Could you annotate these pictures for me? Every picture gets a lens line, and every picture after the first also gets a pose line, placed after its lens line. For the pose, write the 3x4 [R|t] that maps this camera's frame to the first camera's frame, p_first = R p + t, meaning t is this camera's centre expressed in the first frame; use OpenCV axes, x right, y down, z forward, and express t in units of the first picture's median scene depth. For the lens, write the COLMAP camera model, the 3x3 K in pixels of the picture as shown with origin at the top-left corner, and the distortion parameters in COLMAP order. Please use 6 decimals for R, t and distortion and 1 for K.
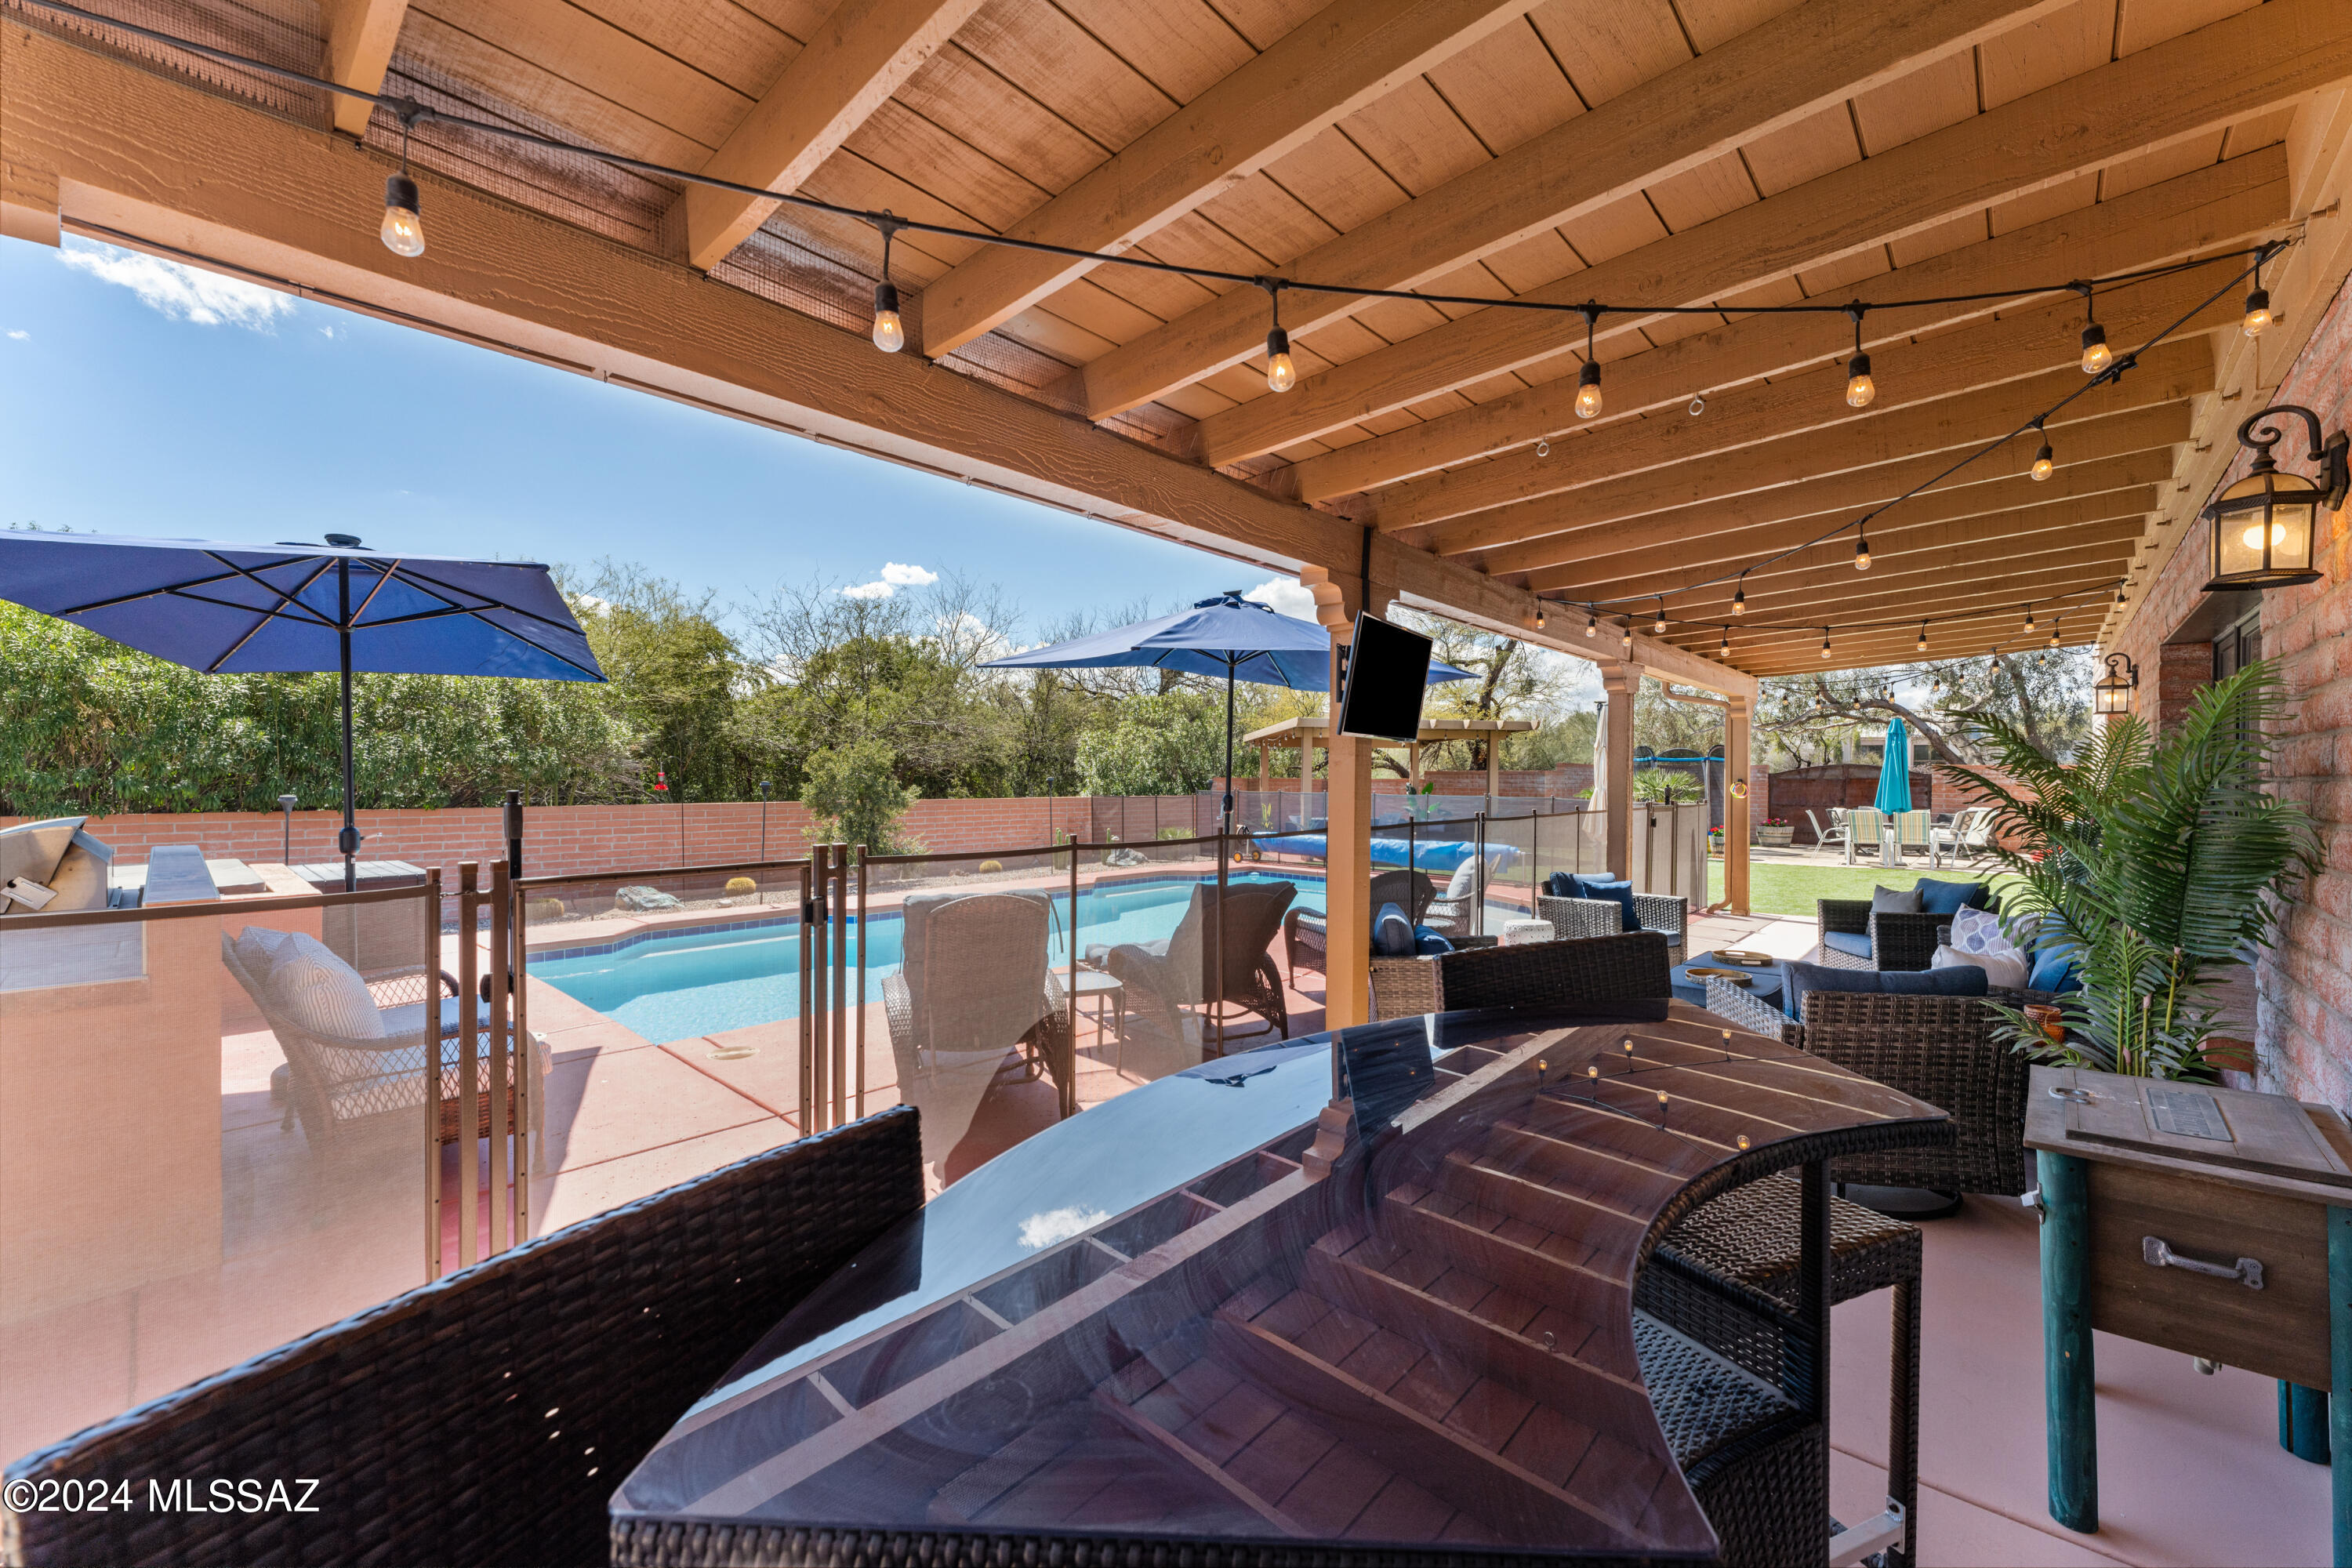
lens RADIAL K [[939.1, 0, 1179.5], [0, 939.1, 780.4], [0, 0, 1]] dist [0.000475, 0.000569]
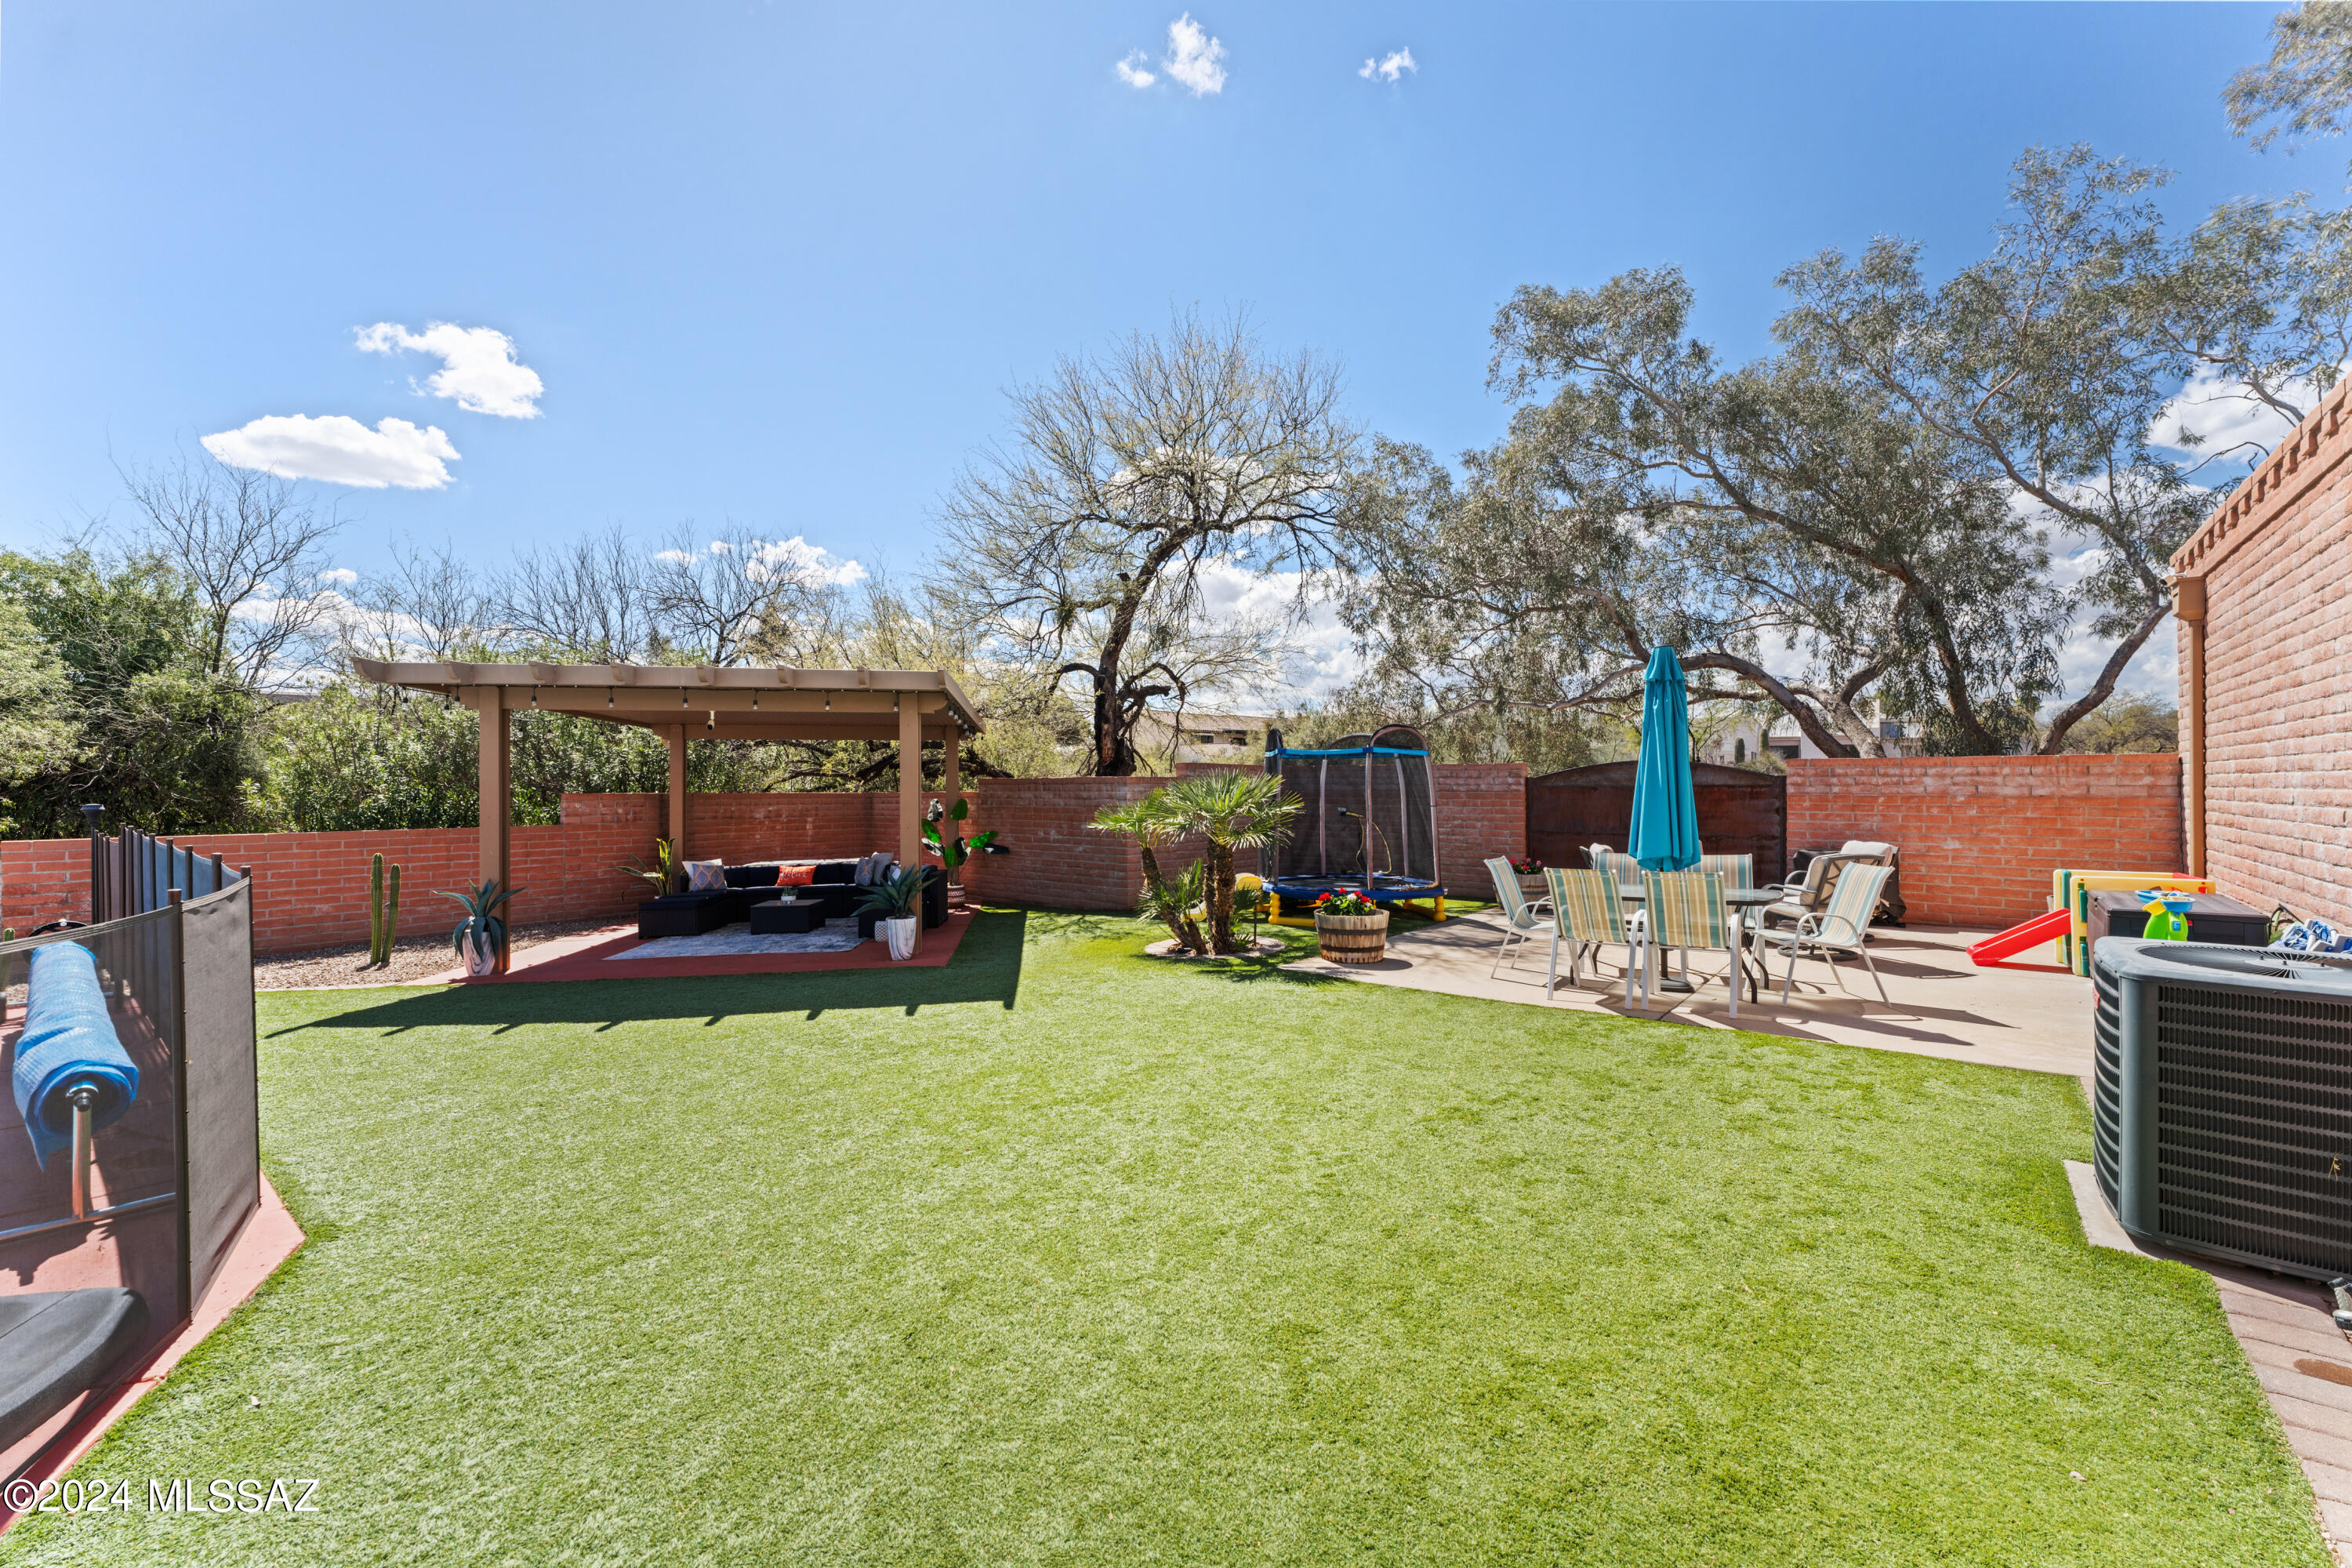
lens RADIAL K [[939.1, 0, 1177.5], [0, 939.1, 790.1], [0, 0, 1]] dist [0.000475, 0.000569]
pose [[0.999266, -0.011726, 0.036482, 0.538035], [0.011914, 0.999917, -0.004943, -0.000734], [-0.036421, 0.005374, 0.999322, 0.586901]]
